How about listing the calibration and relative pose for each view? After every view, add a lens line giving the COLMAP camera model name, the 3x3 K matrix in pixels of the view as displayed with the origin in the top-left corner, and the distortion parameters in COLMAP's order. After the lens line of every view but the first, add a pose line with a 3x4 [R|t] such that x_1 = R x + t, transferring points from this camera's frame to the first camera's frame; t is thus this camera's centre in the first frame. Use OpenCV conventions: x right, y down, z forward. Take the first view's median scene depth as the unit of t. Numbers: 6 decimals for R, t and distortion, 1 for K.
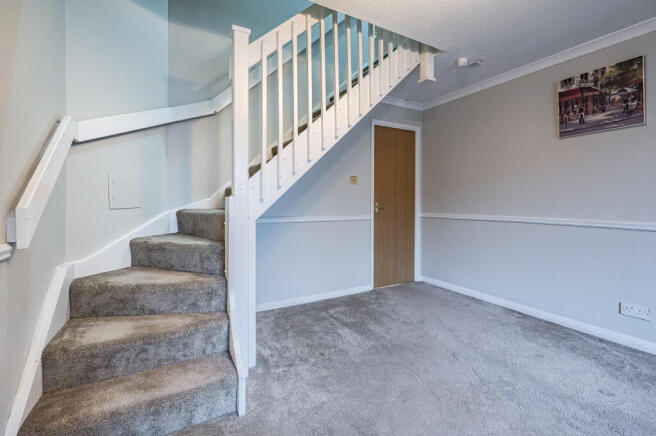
lens RADIAL K [[280.8, 0, 311.7], [0, 280.8, 204.8], [0, 0, 1]] dist [-0.001189, -0.000122]
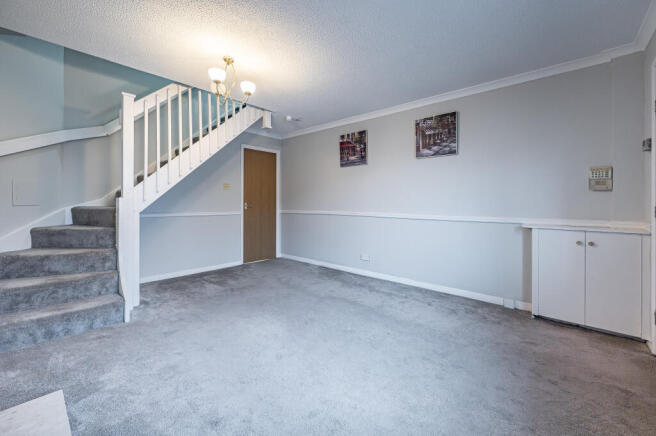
lens RADIAL K [[268.3, 0, 326.8], [0, 268.3, 204.3], [0, 0, 1]] dist [0.000042, 0.000049]
pose [[0.933156, 0.001382, 0.359469, 0.205069], [0.000850, 0.999981, -0.006052, 0.014923], [-0.359471, 0.005953, 0.933137, -0.670495]]
